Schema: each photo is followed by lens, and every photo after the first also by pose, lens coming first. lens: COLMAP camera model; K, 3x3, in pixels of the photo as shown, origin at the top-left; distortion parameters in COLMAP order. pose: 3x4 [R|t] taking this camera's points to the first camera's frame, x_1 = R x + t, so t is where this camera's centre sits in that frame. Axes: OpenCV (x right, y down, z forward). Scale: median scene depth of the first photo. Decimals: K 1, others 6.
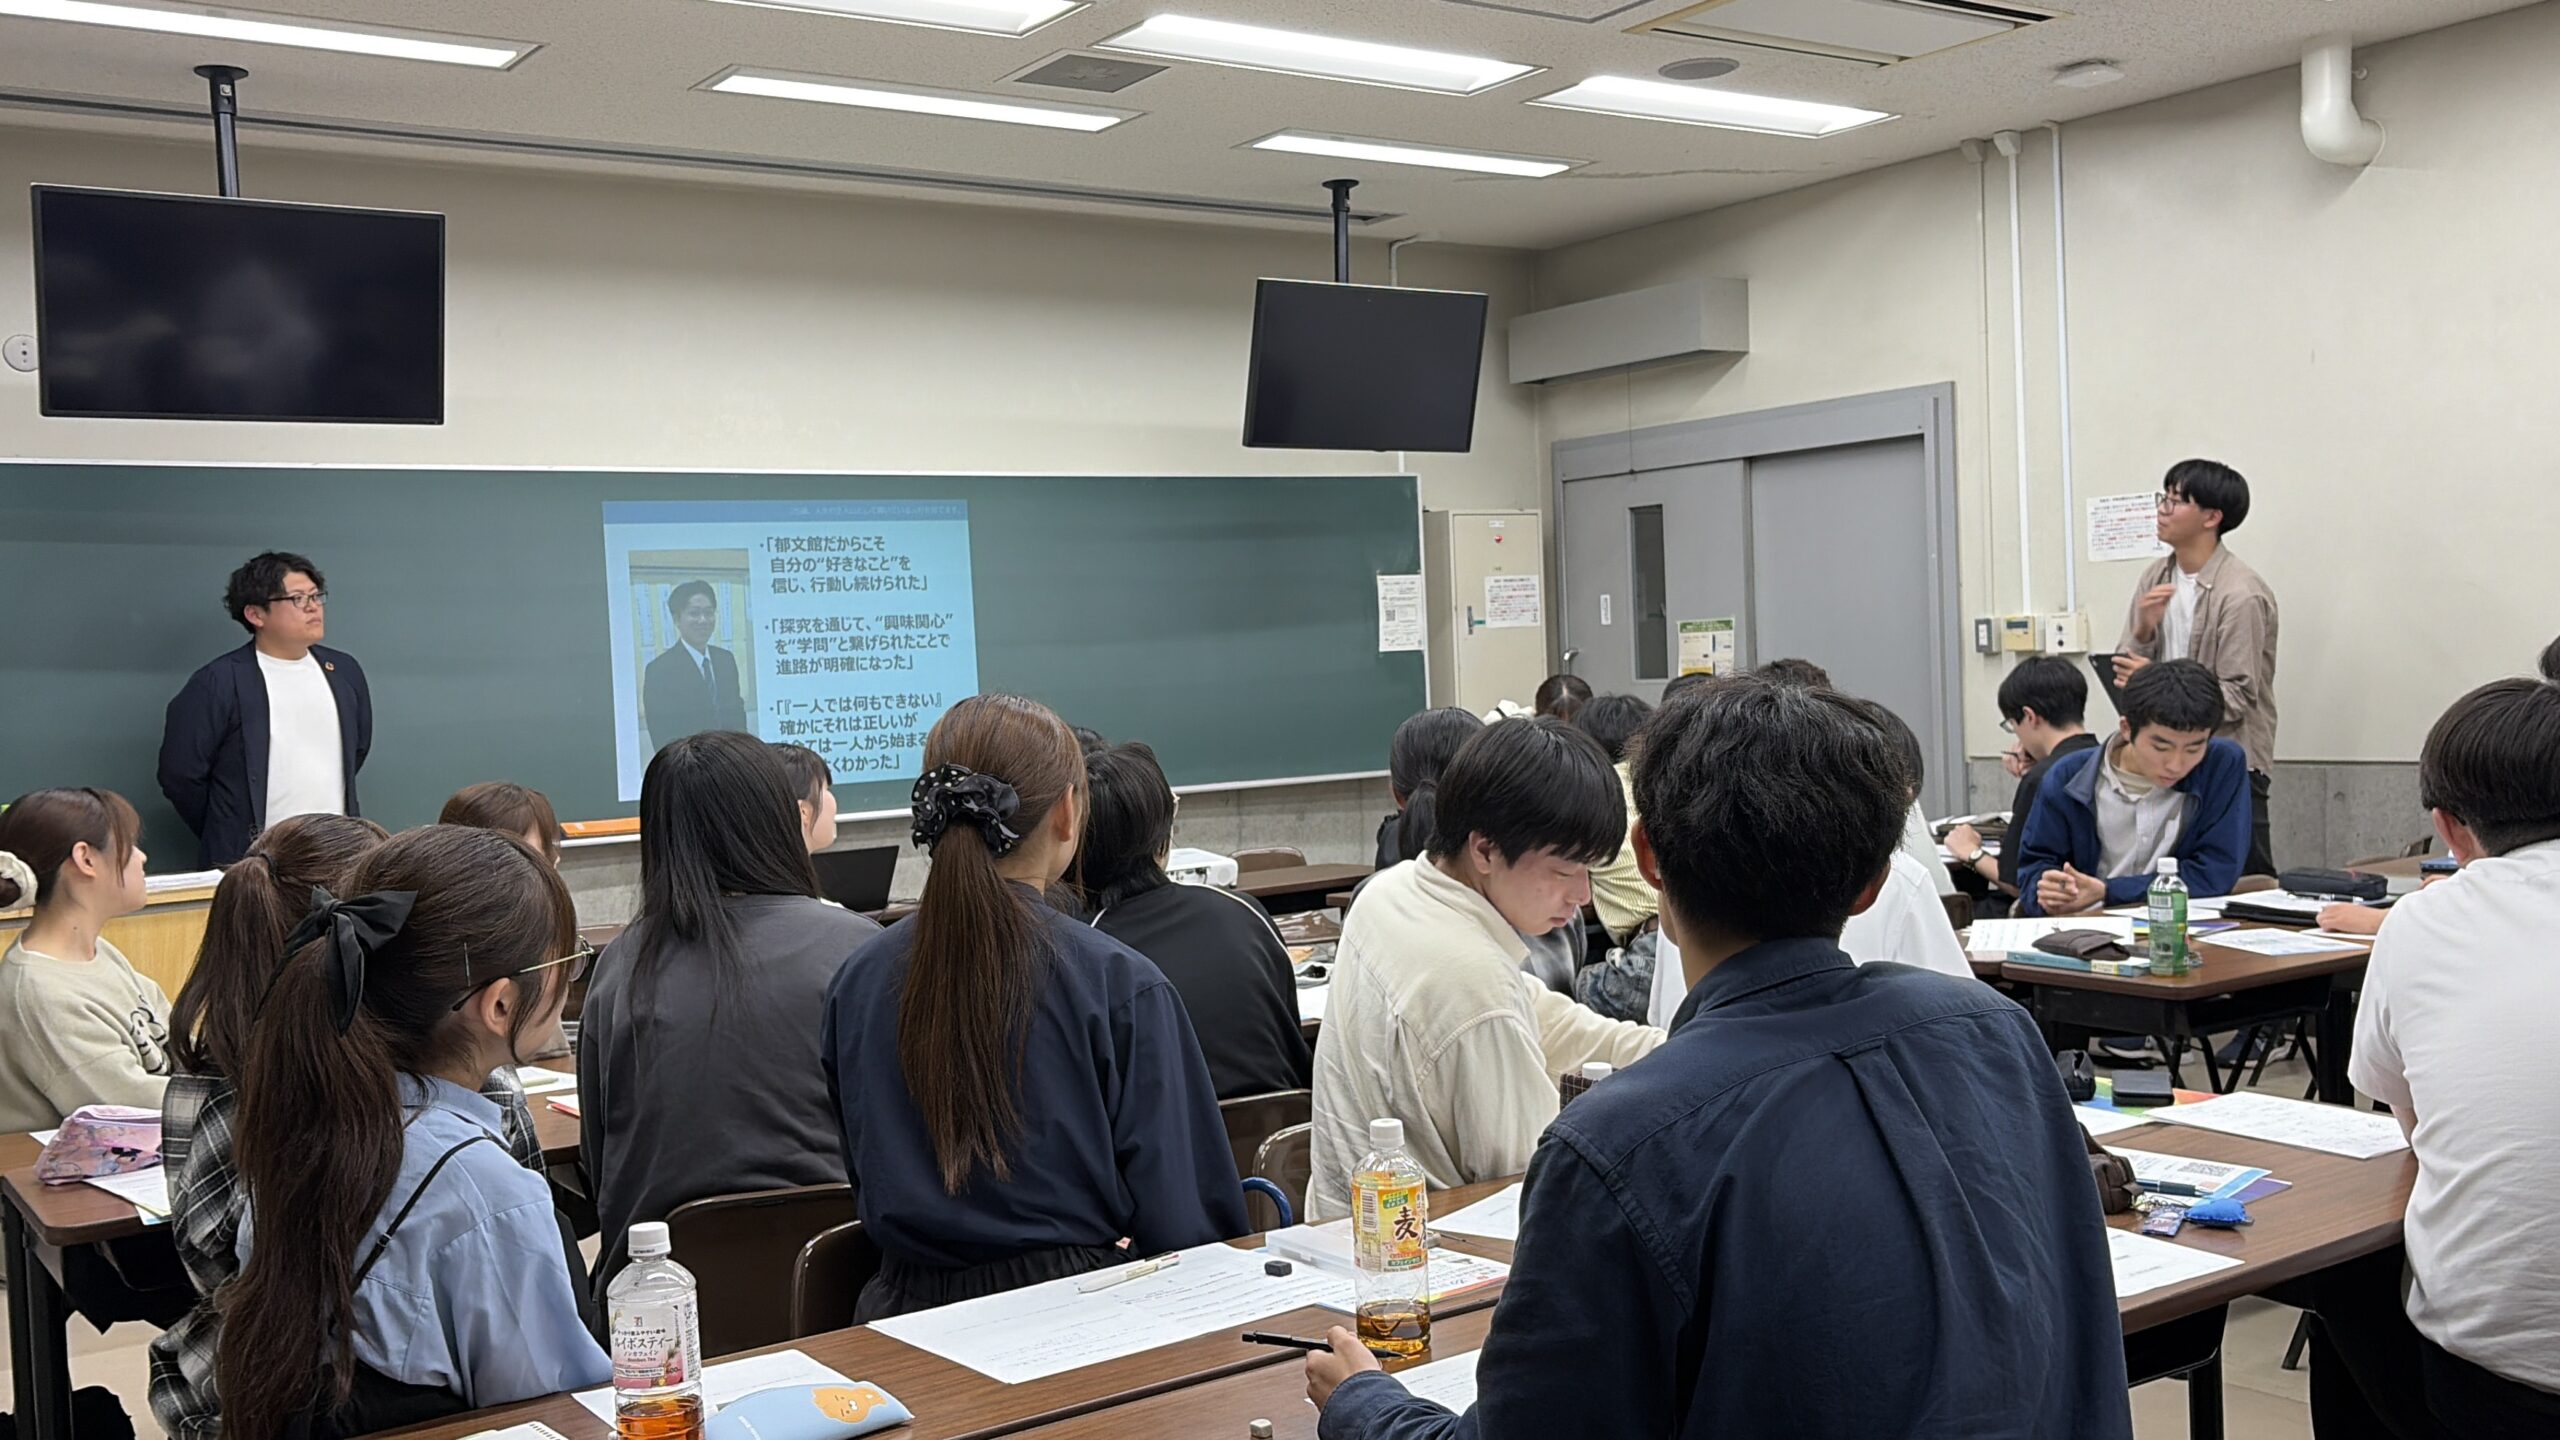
lens RADIAL K [[2425.4, 0, 1271.2], [0, 2425.4, 728.2], [0, 0, 1]] dist [0.434341, -1.499859]
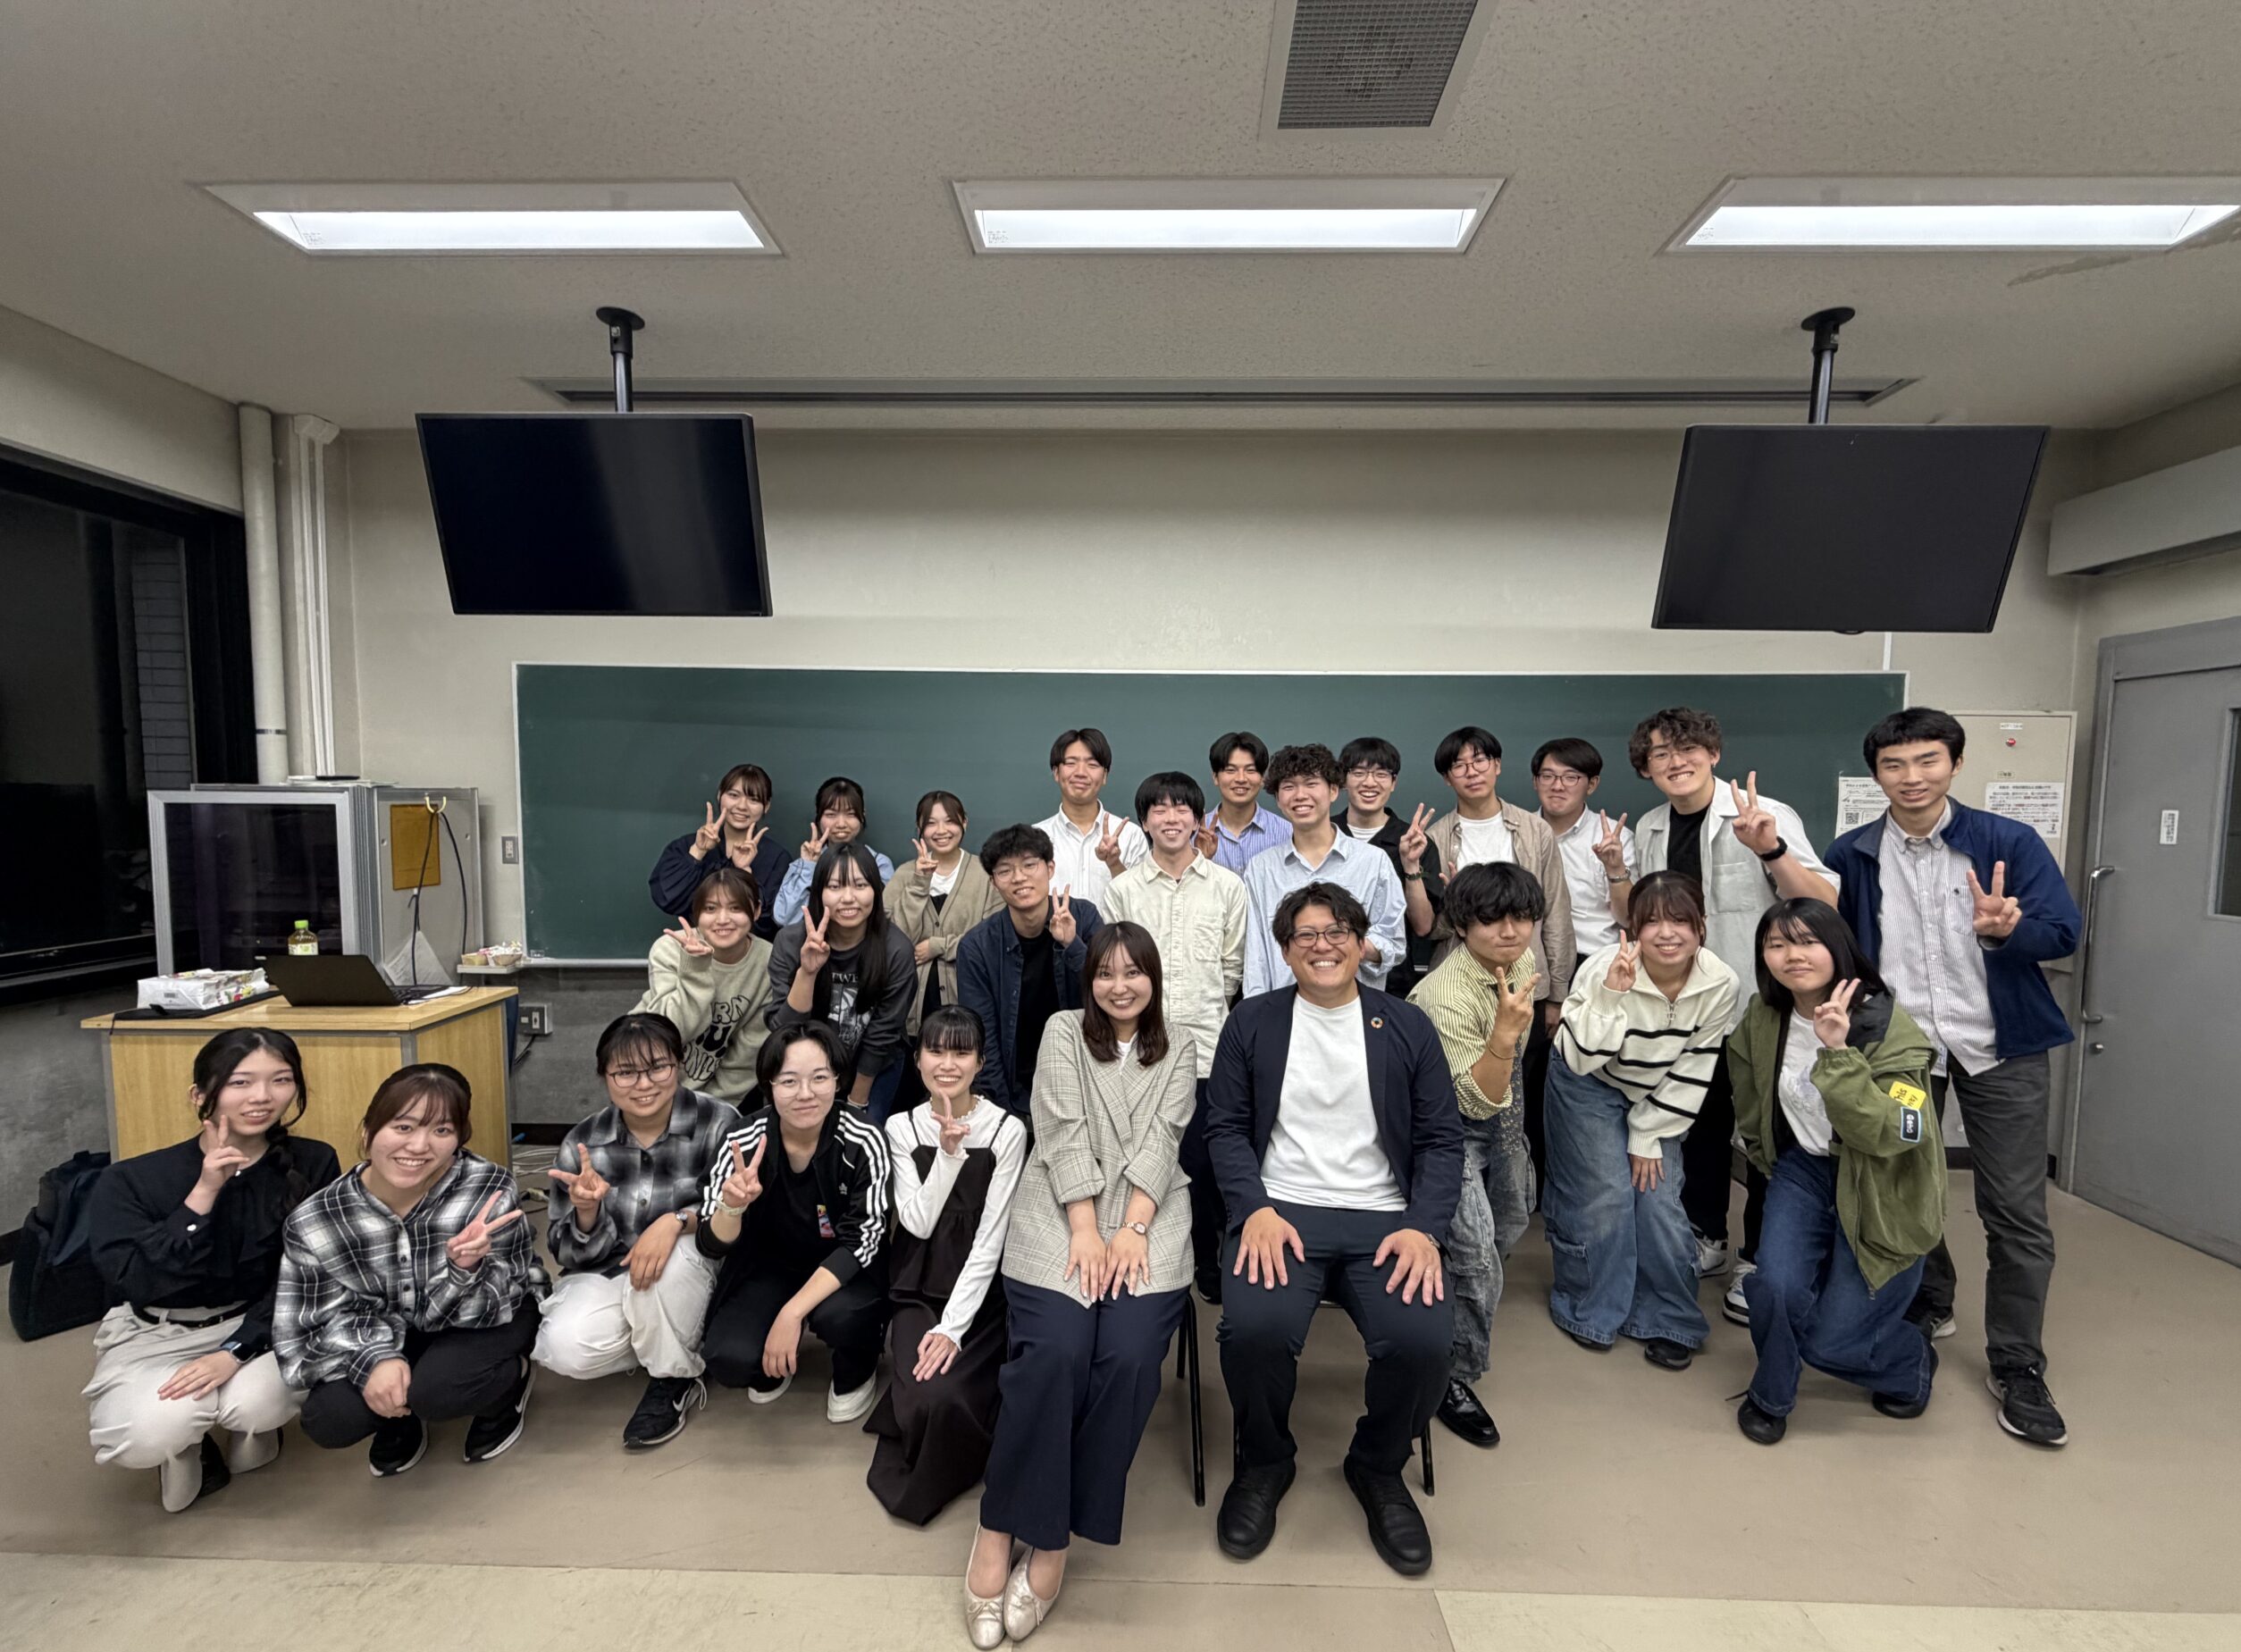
lens RADIAL K [[906.9, 0, 1123.3], [0, 906.9, 856.8], [0, 0, 1]] dist [-0.000886, -0.000214]
pose [[0.795070, 0.095955, -0.598879, 0.042457], [-0.066747, 0.995251, 0.070851, -0.043655], [0.602834, -0.016358, 0.797699, 0.630740]]
